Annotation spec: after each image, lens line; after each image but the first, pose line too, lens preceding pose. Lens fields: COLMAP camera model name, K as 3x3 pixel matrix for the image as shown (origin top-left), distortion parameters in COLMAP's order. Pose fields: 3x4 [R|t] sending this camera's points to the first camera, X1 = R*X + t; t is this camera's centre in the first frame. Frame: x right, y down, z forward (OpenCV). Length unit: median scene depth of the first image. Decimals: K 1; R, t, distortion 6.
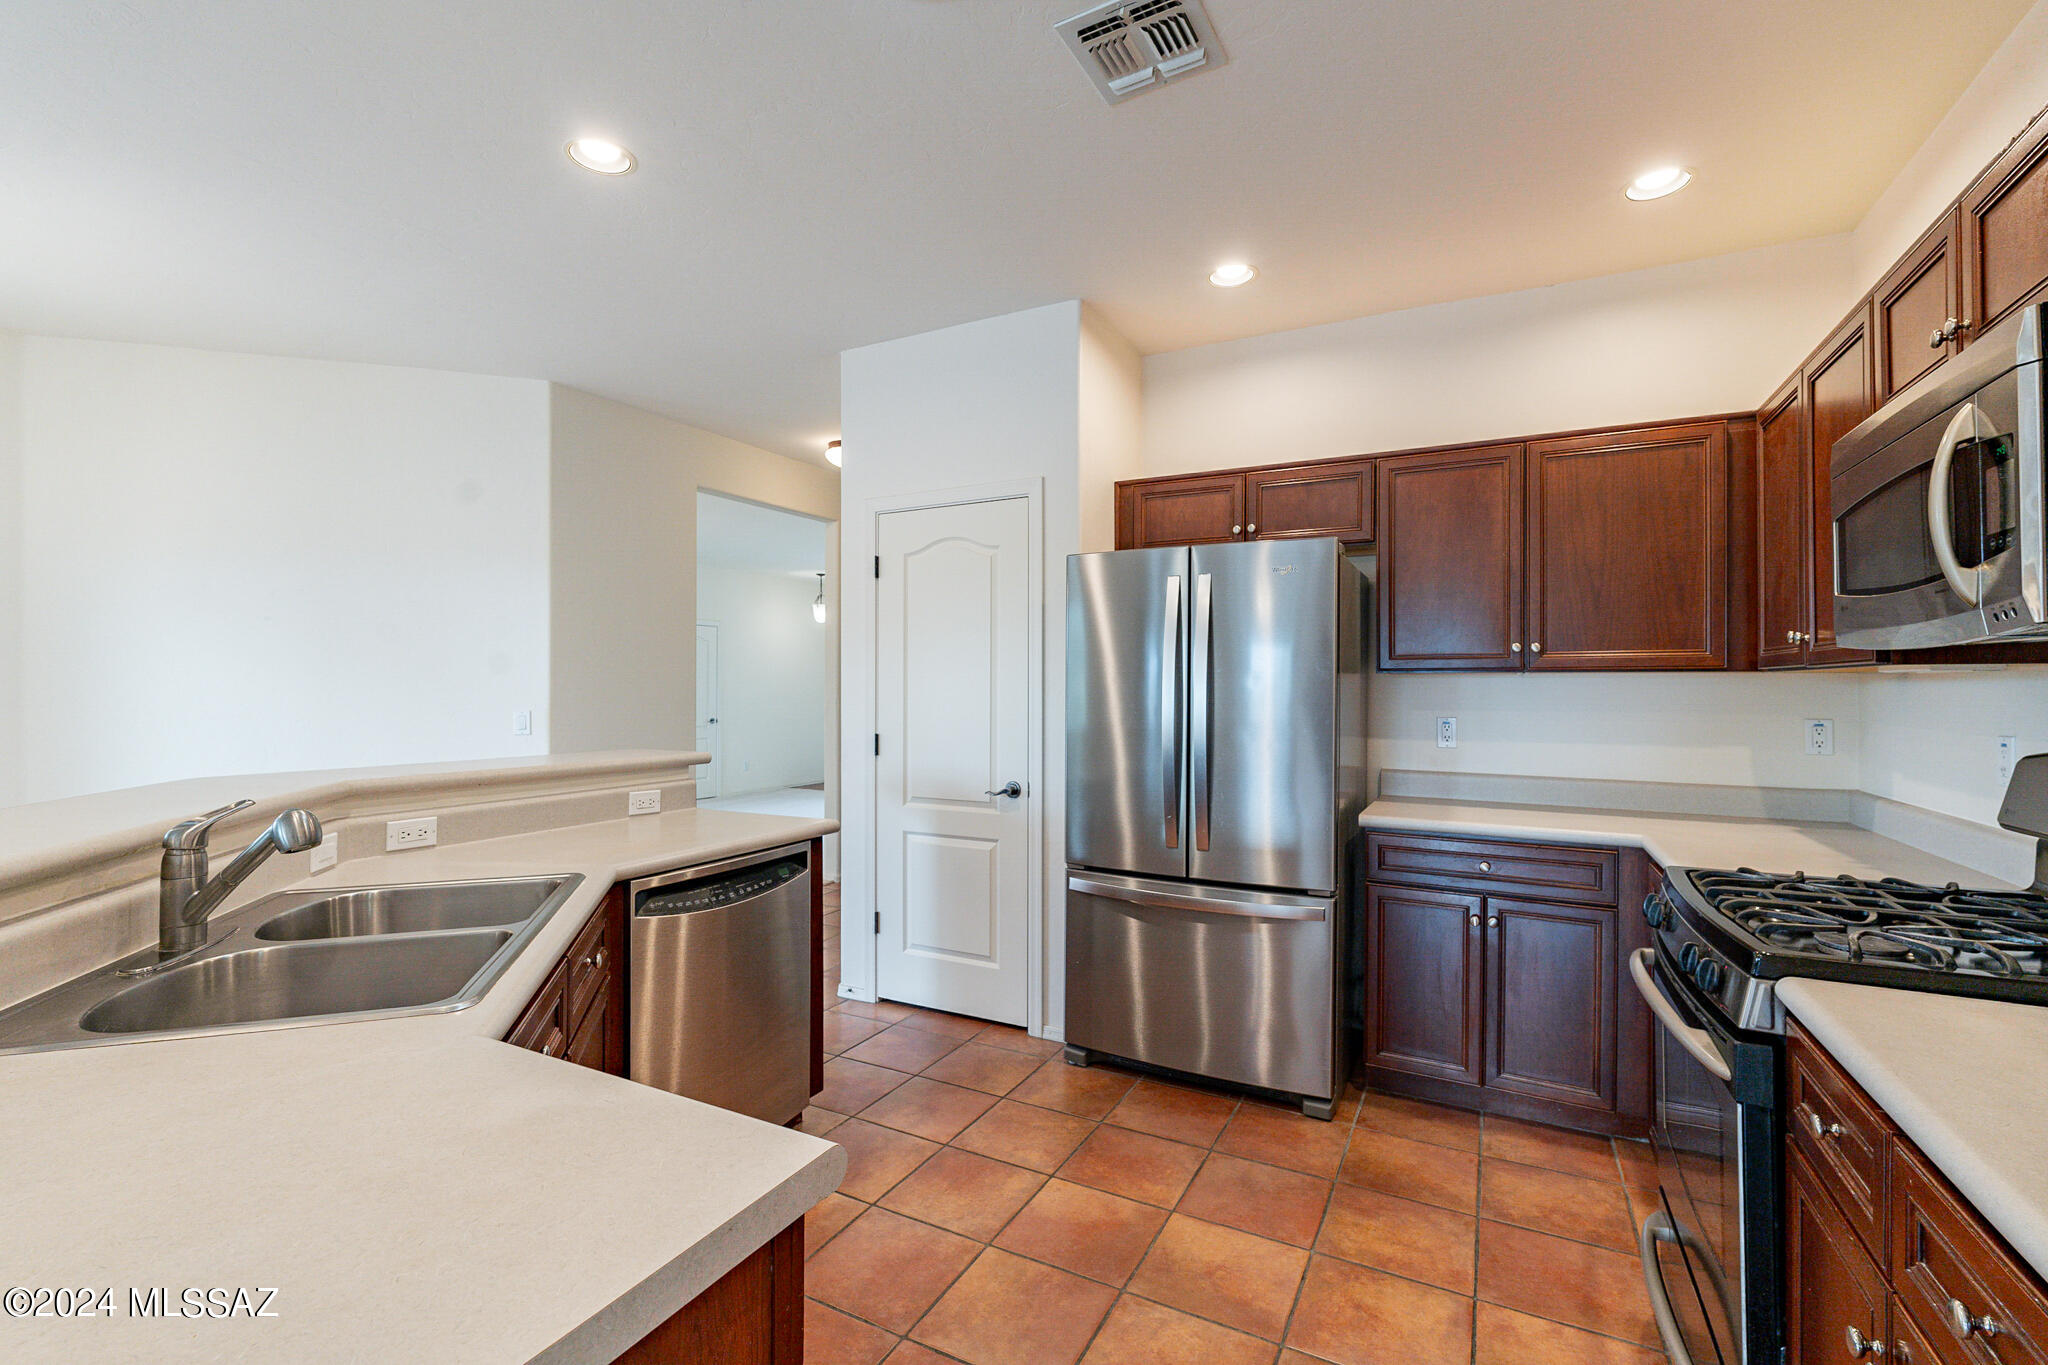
lens RADIAL K [[889.4, 0, 1023.0], [0, 889.4, 684.8], [0, 0, 1]] dist [-0.001374, 0.000061]
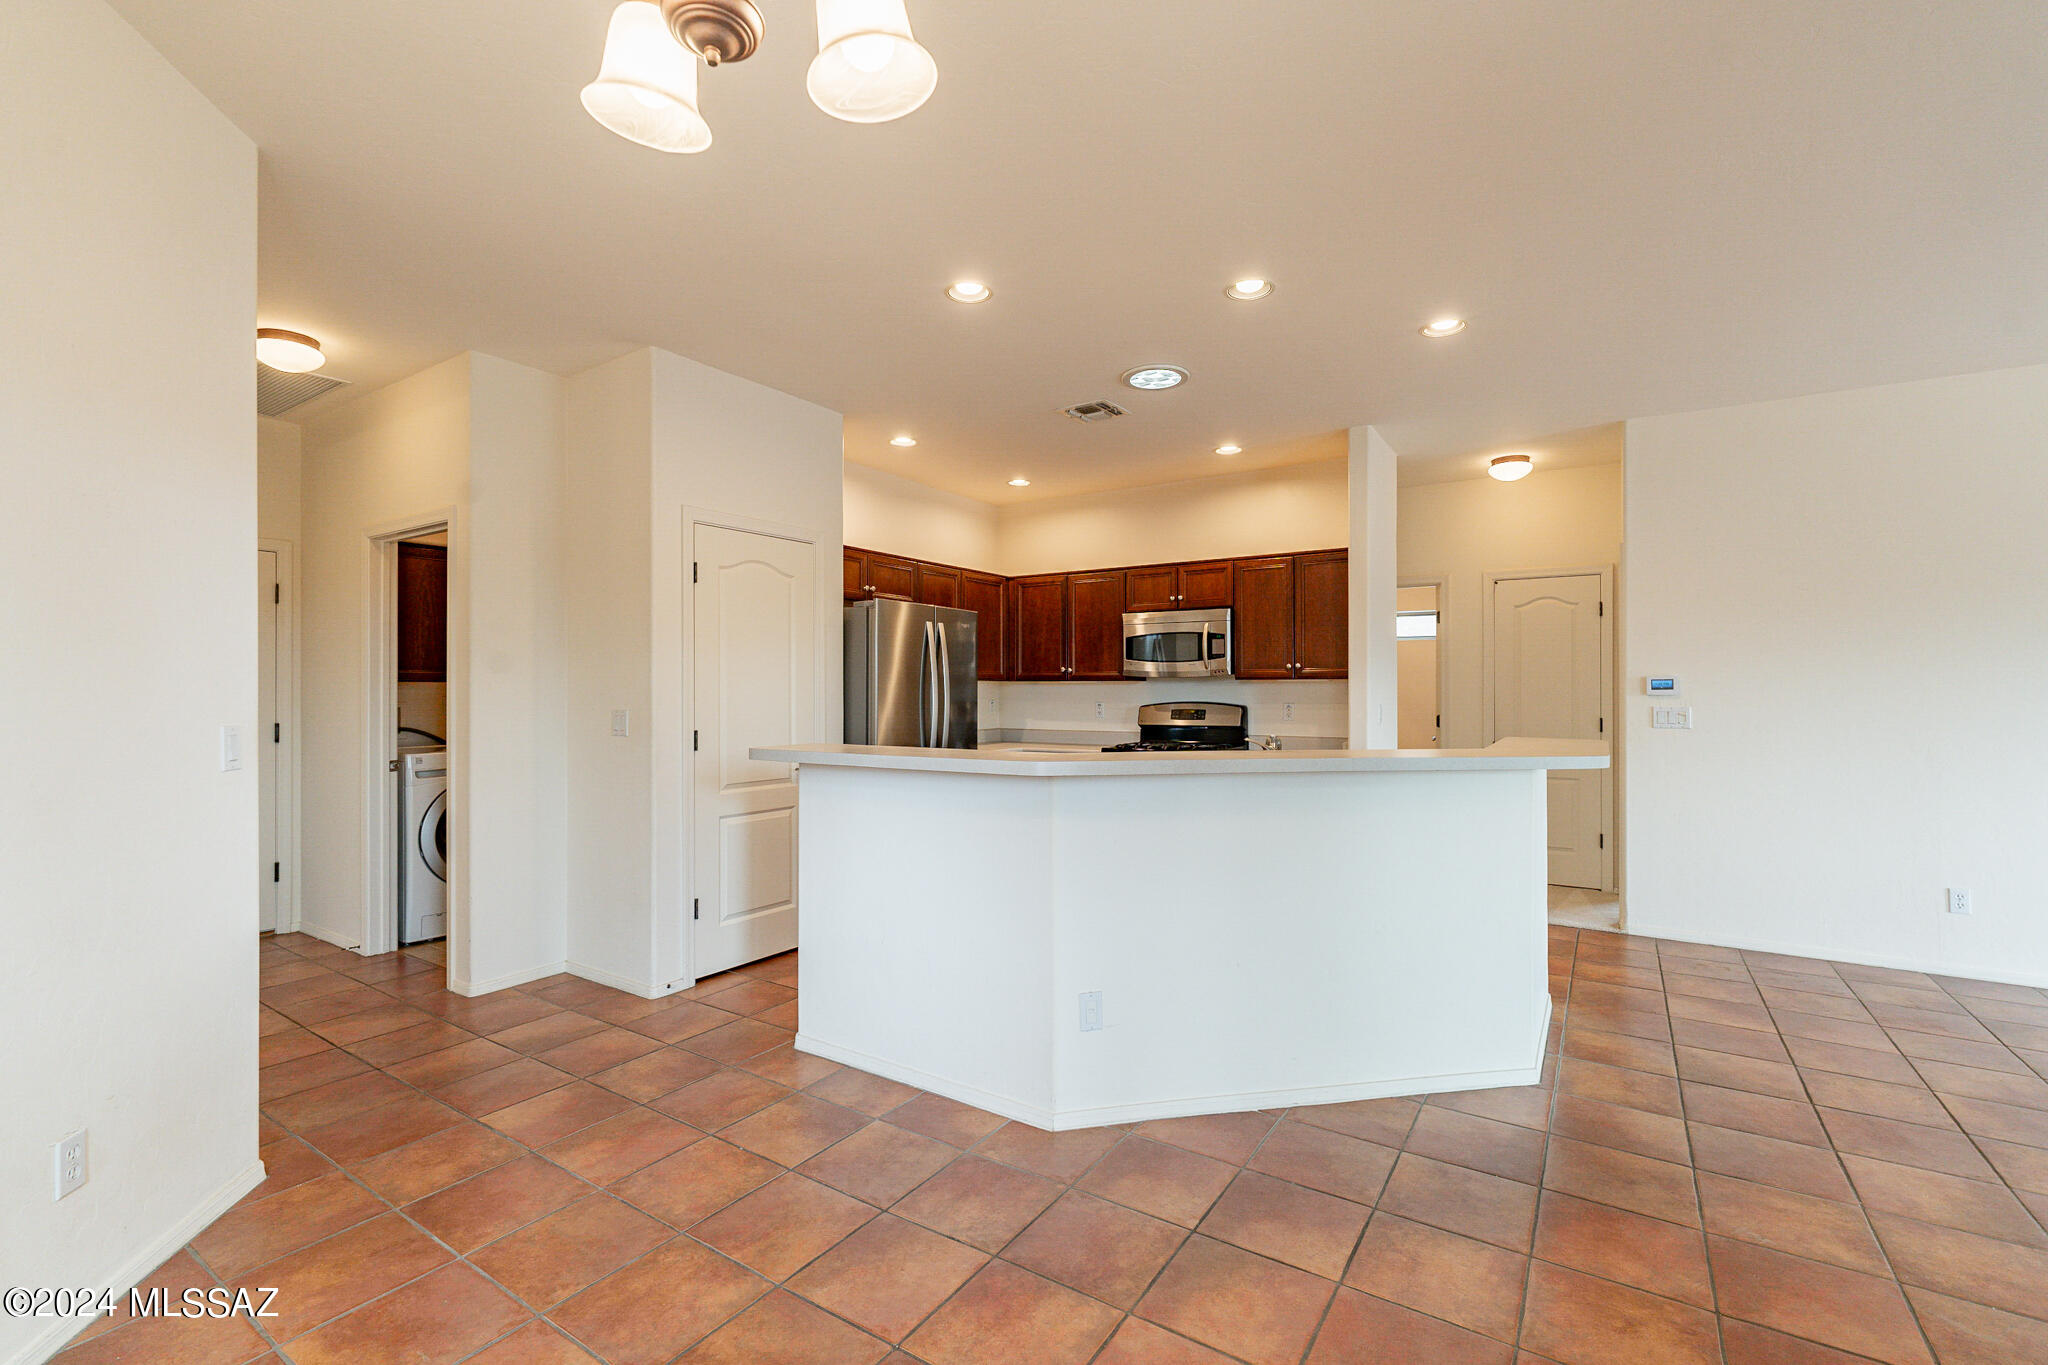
lens RADIAL K [[896.4, 0, 1018.9], [0, 896.4, 691.0], [0, 0, 1]] dist [-0.002024, 0.000241]
pose [[0.098900, -0.002193, 0.995095, -1.917330], [-0.003745, 0.999990, 0.002576, 0.008084], [-0.995090, -0.003981, 0.098891, 0.834488]]
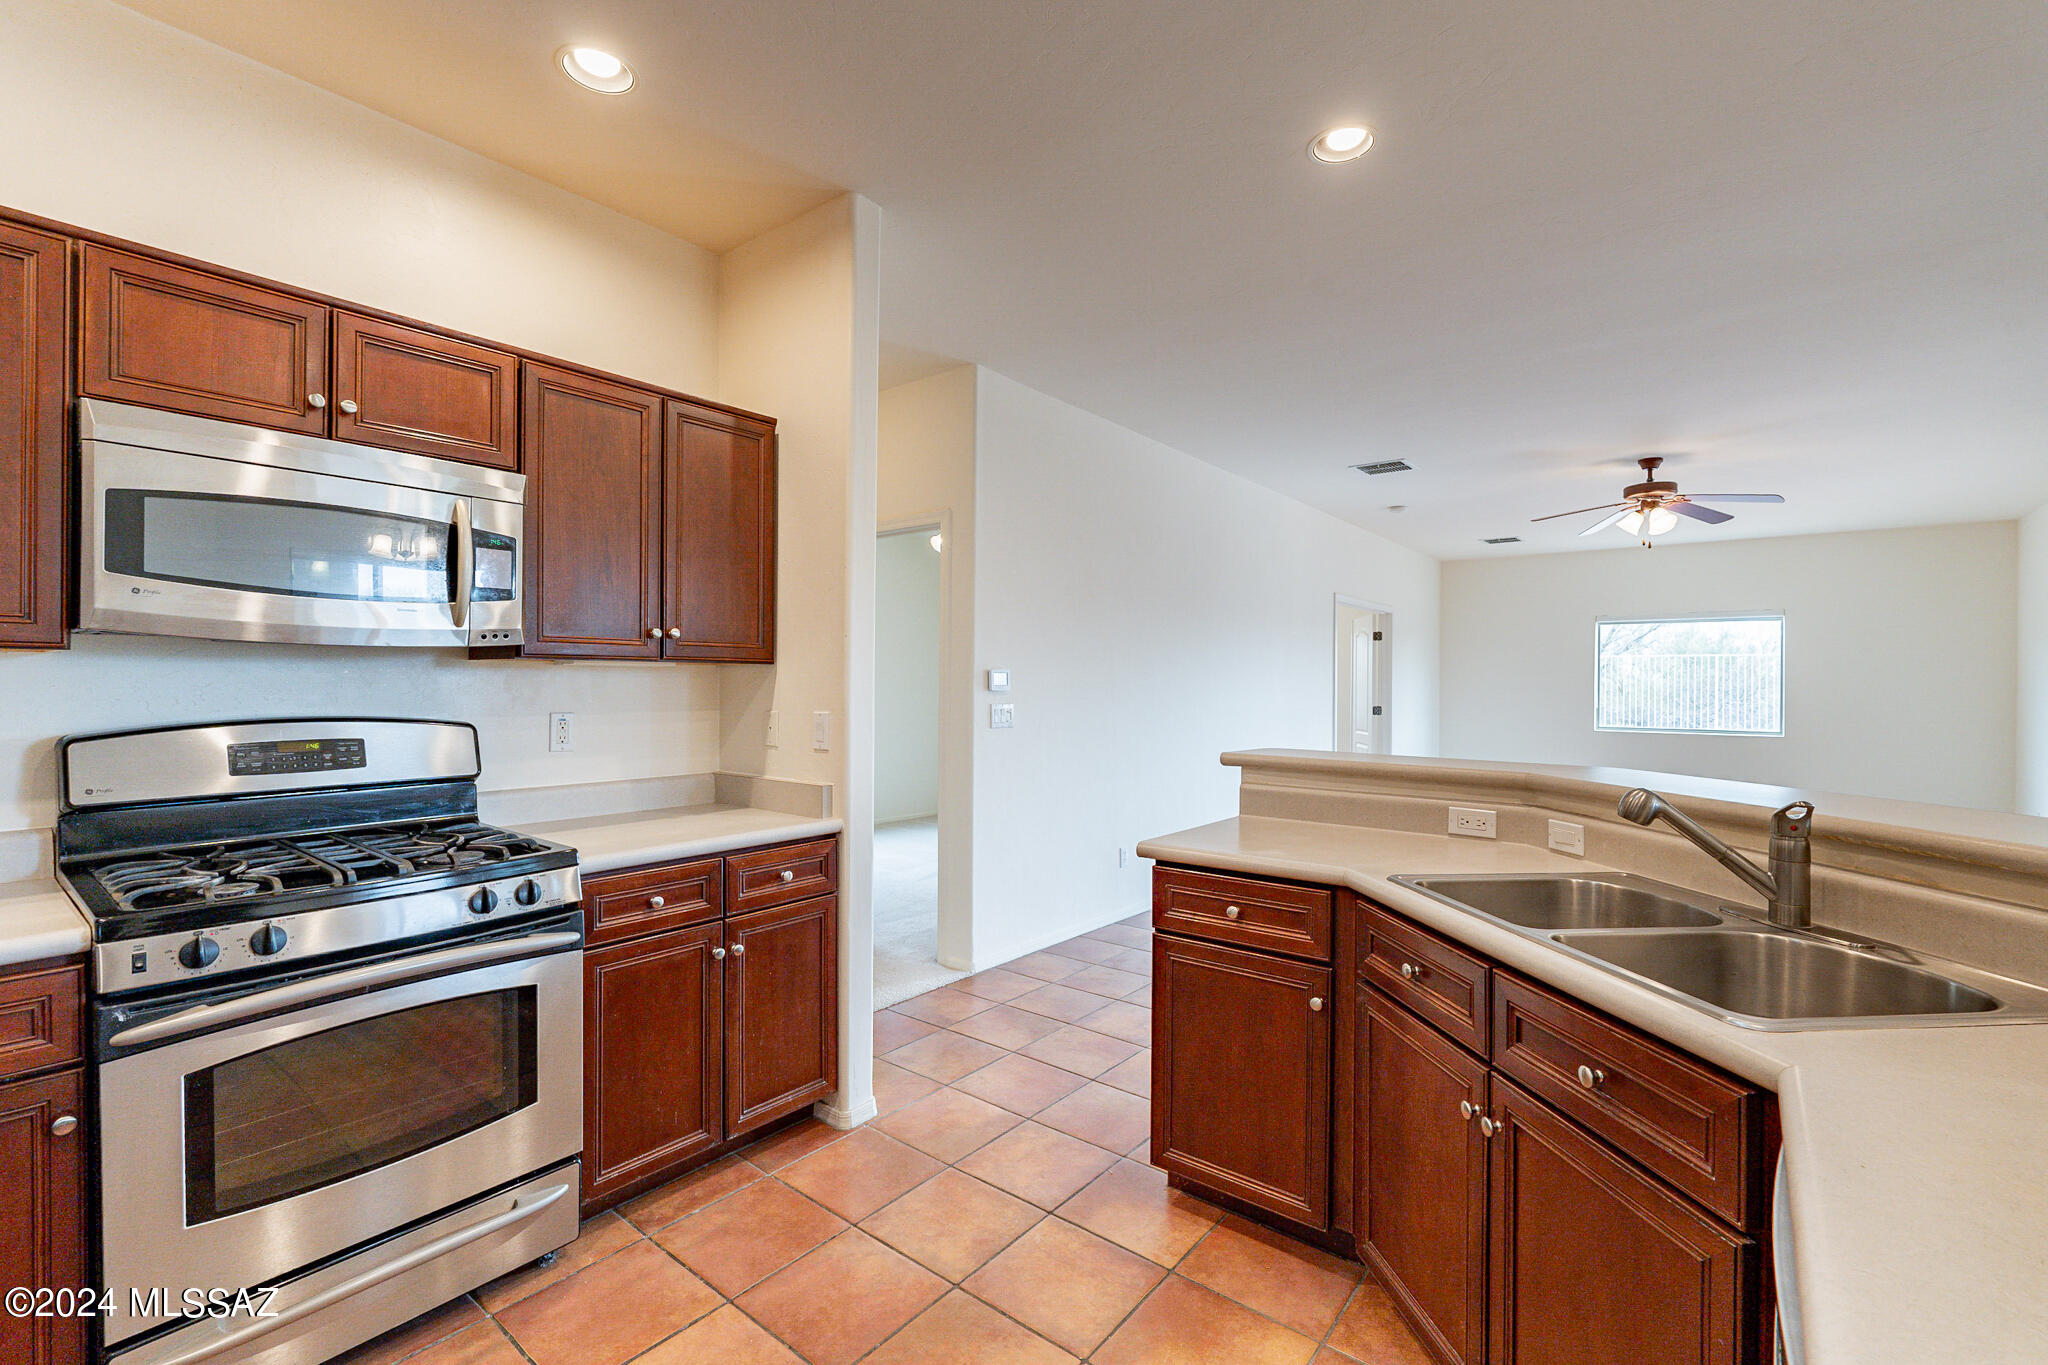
lens RADIAL K [[889.4, 0, 1023.0], [0, 889.4, 684.8], [0, 0, 1]] dist [-0.001374, 0.000061]
pose [[-0.981839, -0.009799, 0.189463, -0.131045], [-0.009902, 0.999951, 0.000401, 0.003691], [-0.189458, -0.001482, -0.981888, 1.332269]]
